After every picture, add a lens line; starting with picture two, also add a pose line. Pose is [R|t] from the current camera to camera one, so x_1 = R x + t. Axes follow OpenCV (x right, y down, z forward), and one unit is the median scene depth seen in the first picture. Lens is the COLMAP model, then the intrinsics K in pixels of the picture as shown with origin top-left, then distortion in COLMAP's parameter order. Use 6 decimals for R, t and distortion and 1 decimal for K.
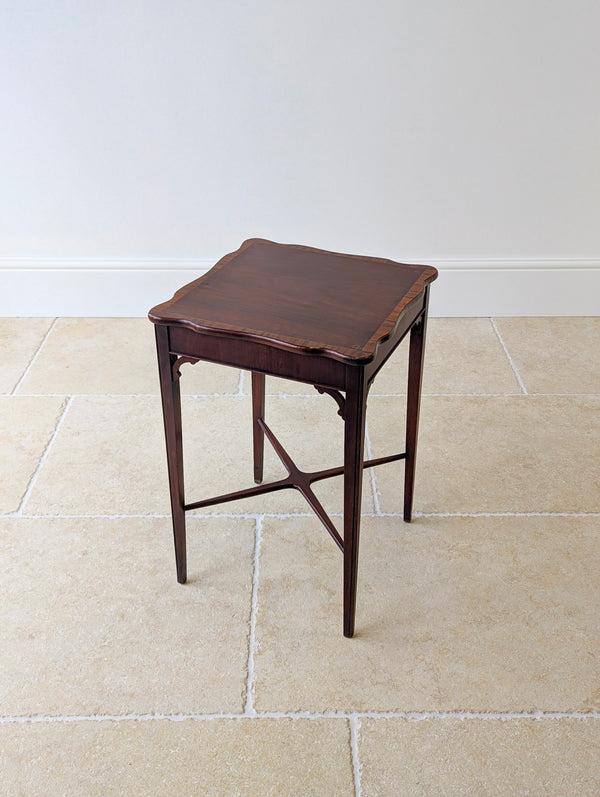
lens RADIAL K [[845.5, 0, 302.3], [0, 845.5, 395.5], [0, 0, 1]] dist [0.050185, -0.014997]
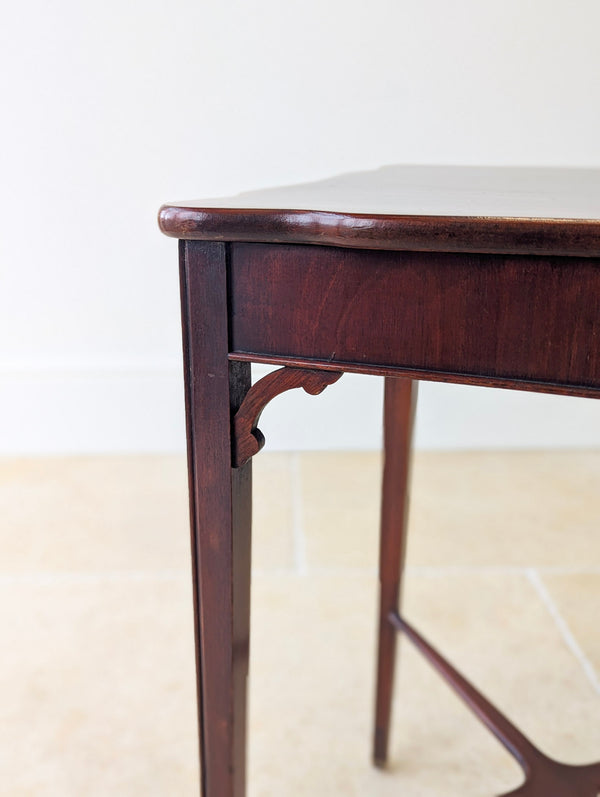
lens RADIAL K [[842.0, 0, 306.7], [0, 842.0, 400.6], [0, 0, 1]] dist [0.043641, 0.002379]
pose [[0.999406, -0.013571, 0.031693, -0.123157], [0.020367, 0.974118, -0.225121, 0.022641], [-0.027817, 0.225633, 0.973815, 0.644546]]
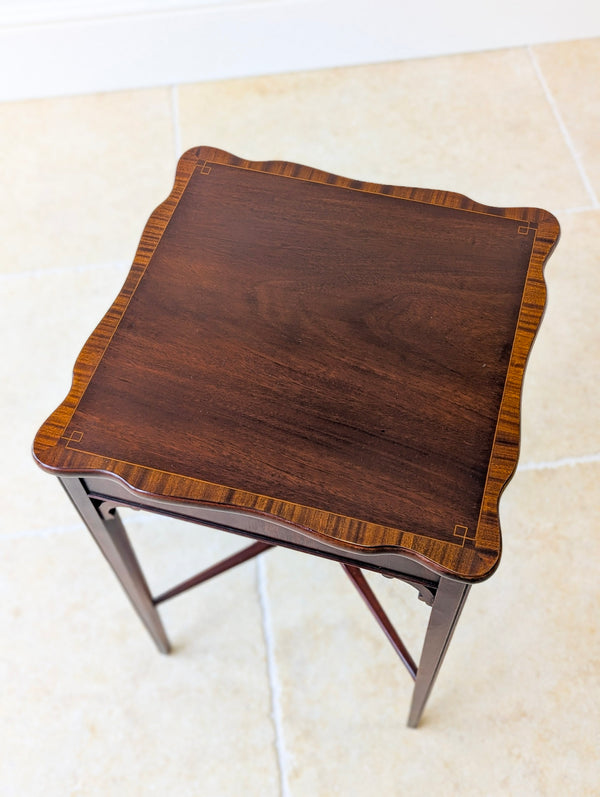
lens RADIAL K [[852.4, 0, 304.3], [0, 852.4, 402.6], [0, 0, 1]] dist [0.050057, -0.006975]
pose [[0.991872, -0.120646, 0.040429, -0.032781], [0.089097, 0.885382, 0.456246, -0.294648], [-0.090840, -0.448935, 0.888935, 0.469664]]
